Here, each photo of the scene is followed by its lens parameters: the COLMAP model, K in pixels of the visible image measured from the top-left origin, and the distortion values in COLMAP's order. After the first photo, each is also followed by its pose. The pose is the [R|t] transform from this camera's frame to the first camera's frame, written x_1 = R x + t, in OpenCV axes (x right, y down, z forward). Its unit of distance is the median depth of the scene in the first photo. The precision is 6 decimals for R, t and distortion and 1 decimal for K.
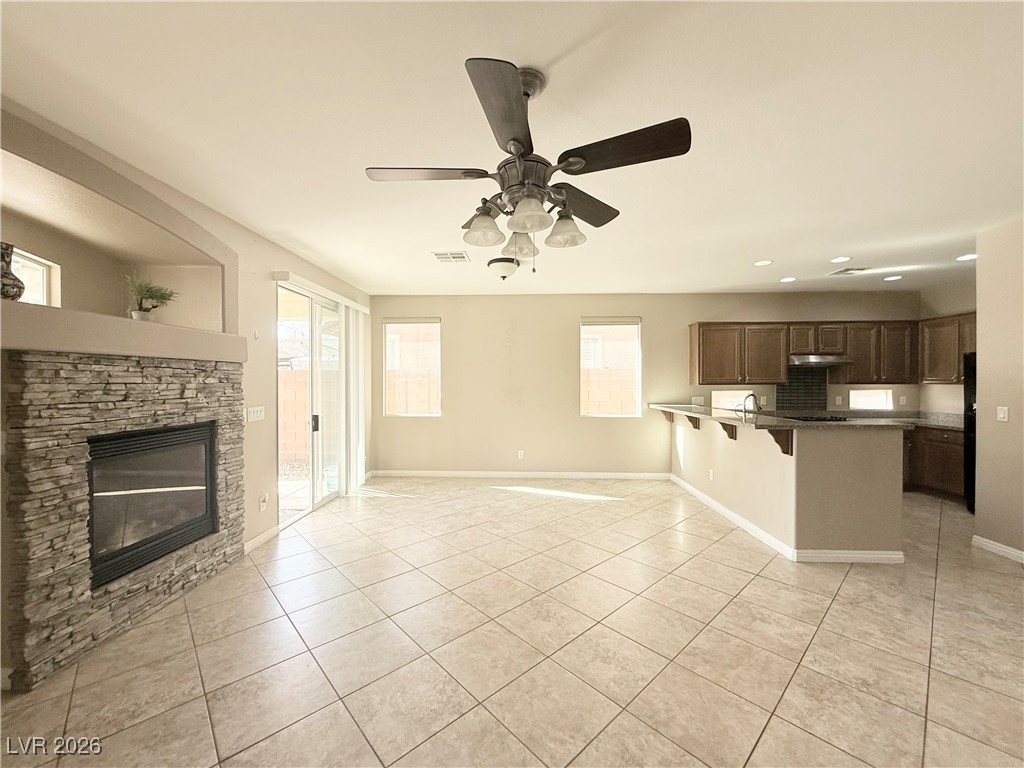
lens RADIAL K [[405.5, 0, 512.1], [0, 405.5, 382.3], [0, 0, 1]] dist [-0.002129, -0.000048]
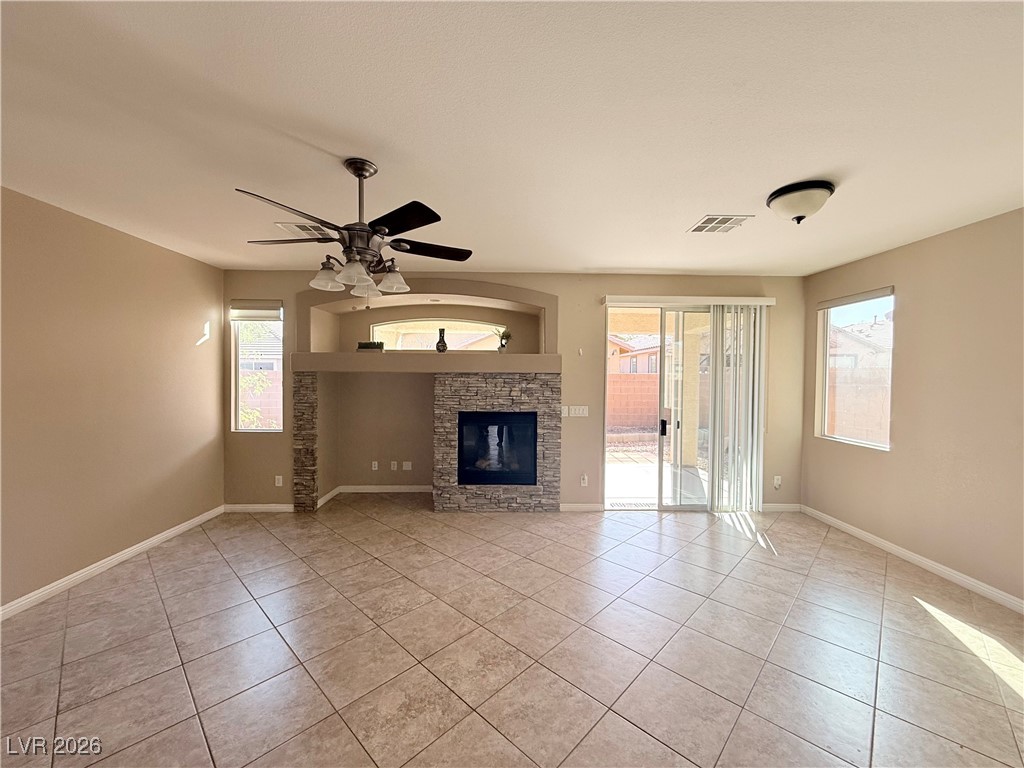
lens RADIAL K [[405.5, 0, 508.3], [0, 405.5, 382.8], [0, 0, 1]] dist [-0.002129, -0.000048]
pose [[0.056303, 0.020236, -0.998209, 0.860011], [-0.011462, 0.999742, 0.019621, -0.048724], [0.998348, 0.010337, 0.056521, 0.885292]]
